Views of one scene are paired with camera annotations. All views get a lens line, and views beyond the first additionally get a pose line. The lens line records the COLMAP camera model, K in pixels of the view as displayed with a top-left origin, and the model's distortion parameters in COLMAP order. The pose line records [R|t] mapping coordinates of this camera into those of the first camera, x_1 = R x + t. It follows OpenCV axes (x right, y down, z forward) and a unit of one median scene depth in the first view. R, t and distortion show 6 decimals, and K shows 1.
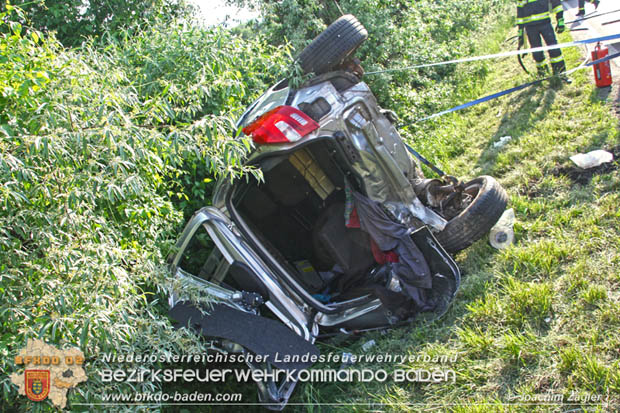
lens RADIAL K [[591.3, 0, 310.0], [0, 591.3, 206.5], [0, 0, 1]] dist [-0.112252, 0.134150]
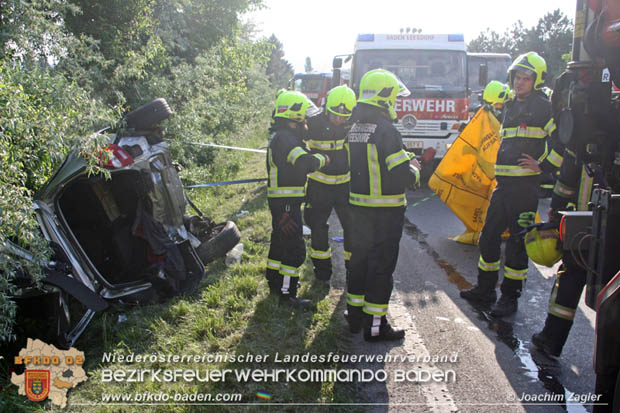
lens RADIAL K [[591.3, 0, 310.0], [0, 591.3, 206.5], [0, 0, 1]] dist [-0.112252, 0.134150]
pose [[0.891409, 0.202649, 0.405368, -0.116556], [-0.137992, 0.973353, -0.183147, 0.132667], [-0.431681, 0.107321, 0.895619, -0.384224]]
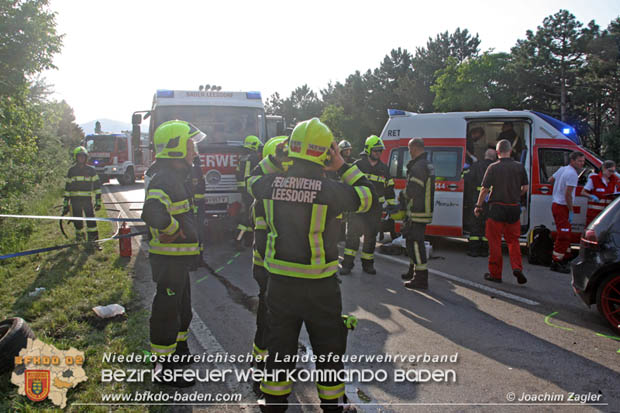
lens RADIAL K [[514.9, 0, 310.0], [0, 514.9, 206.5], [0, 0, 1]] dist [-0.176990, 0.160509]
pose [[0.685854, 0.198354, 0.700186, -0.017601], [0.015817, 0.957848, -0.286840, 0.019215], [-0.727568, 0.207805, 0.653806, -0.070010]]
